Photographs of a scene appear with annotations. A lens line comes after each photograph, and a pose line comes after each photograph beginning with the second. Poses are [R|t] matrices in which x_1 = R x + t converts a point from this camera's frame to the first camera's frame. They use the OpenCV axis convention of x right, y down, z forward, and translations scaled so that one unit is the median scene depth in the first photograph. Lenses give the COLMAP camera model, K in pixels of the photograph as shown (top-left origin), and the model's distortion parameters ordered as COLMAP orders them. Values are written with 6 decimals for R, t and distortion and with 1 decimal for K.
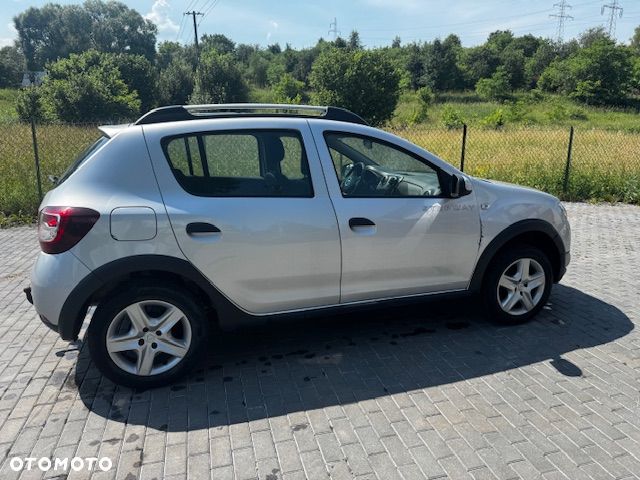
lens RADIAL K [[453.7, 0, 318.9], [0, 453.7, 241.0], [0, 0, 1]] dist [0.001119, -0.007871]
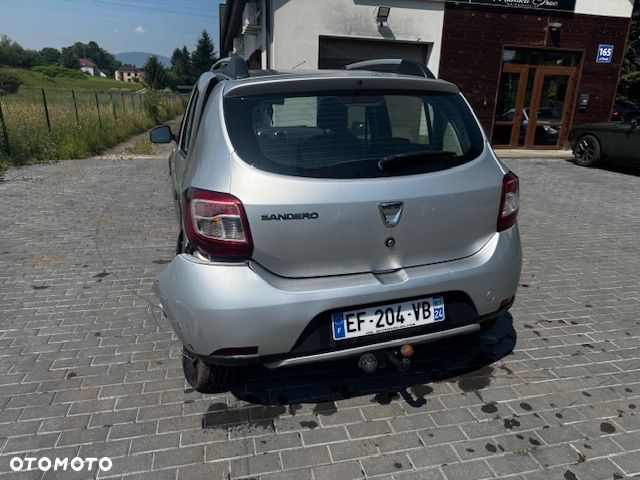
lens RADIAL K [[452.7, 0, 320.0], [0, 452.7, 240.0], [0, 0, 1]] dist [0.054909, -0.074045]
pose [[0.031902, -0.301341, 0.952983, -0.112020], [0.228805, 0.930350, 0.286525, -0.021842], [-0.972950, 0.208906, 0.098628, 0.096972]]
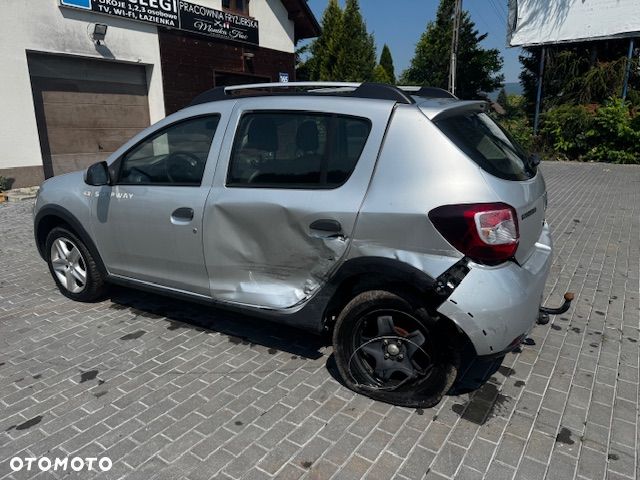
lens RADIAL K [[452.0, 0, 317.3], [0, 452.0, 241.8], [0, 0, 1]] dist [0.000991, -0.006646]
pose [[-0.650173, -0.195404, 0.734229, -0.088599], [0.195218, 0.890956, 0.409984, -0.039452], [-0.734278, 0.409895, -0.541129, 0.166149]]
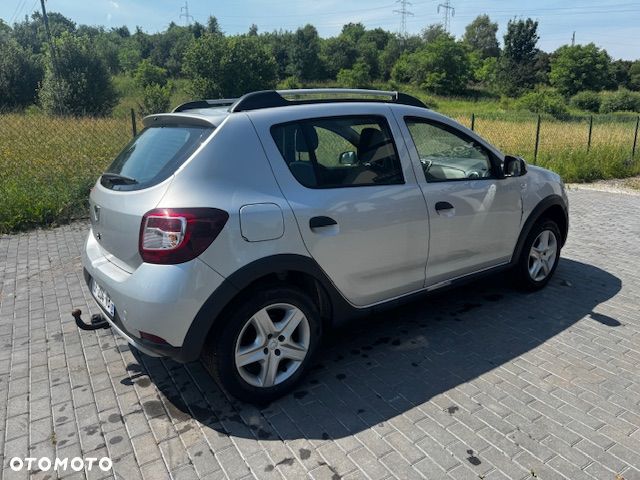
lens RADIAL K [[459.3, 0, 316.6], [0, 459.3, 240.6], [0, 0, 1]] dist [-0.003240, -0.005436]
pose [[0.957641, -0.082383, 0.275927, -0.042232], [0.077528, 0.996583, 0.028478, -0.001316], [-0.277331, -0.005880, 0.960757, 0.006892]]
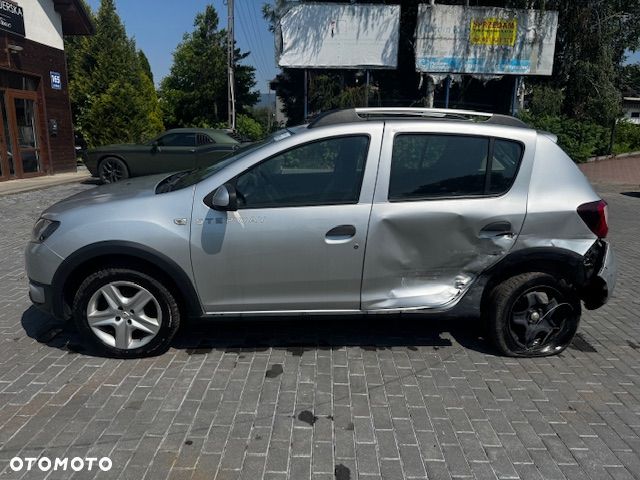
lens RADIAL K [[455.6, 0, 319.1], [0, 455.6, 232.9], [0, 0, 1]] dist [-0.002001, -0.004555]
pose [[-0.962396, -0.079825, 0.259658, -0.027081], [0.046949, 0.892592, 0.448414, -0.052693], [-0.267563, 0.443742, -0.855279, 0.211069]]
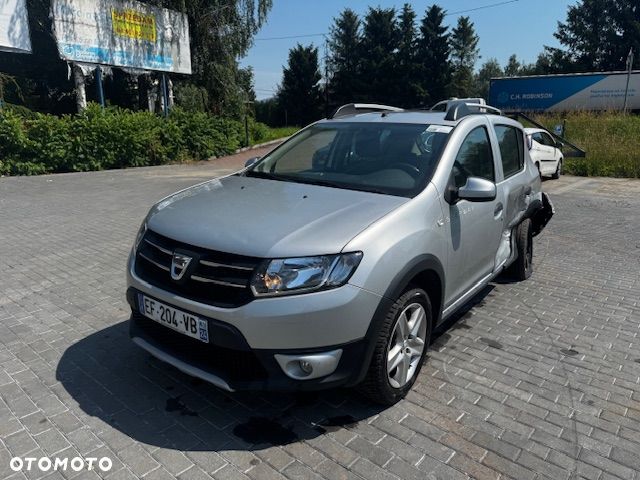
lens RADIAL K [[455.9, 0, 320.6], [0, 455.9, 238.0], [0, 0, 1]] dist [-0.004005, -0.000377]
pose [[-0.829577, 0.123214, -0.544629, 0.079553], [-0.143484, 0.895564, 0.421161, -0.045457], [0.539643, 0.427531, -0.725260, 0.191668]]
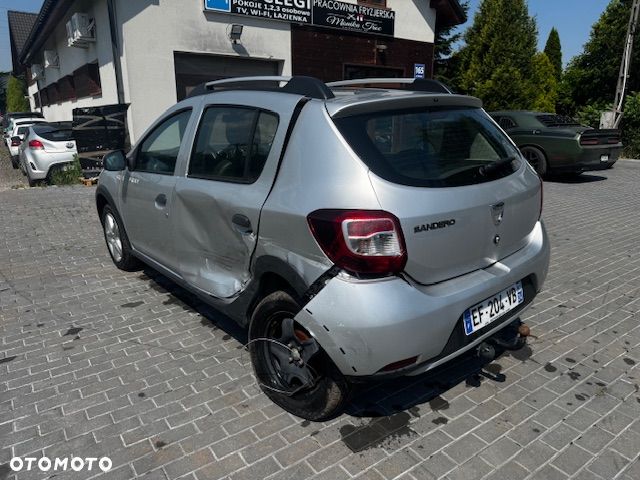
lens RADIAL K [[453.7, 0, 318.9], [0, 453.7, 241.0], [0, 0, 1]] dist [0.001119, -0.007871]
pose [[-0.351927, -0.255183, 0.900571, -0.106342], [0.235236, 0.907130, 0.348967, -0.031504], [-0.905986, 0.334658, -0.259216, 0.134403]]
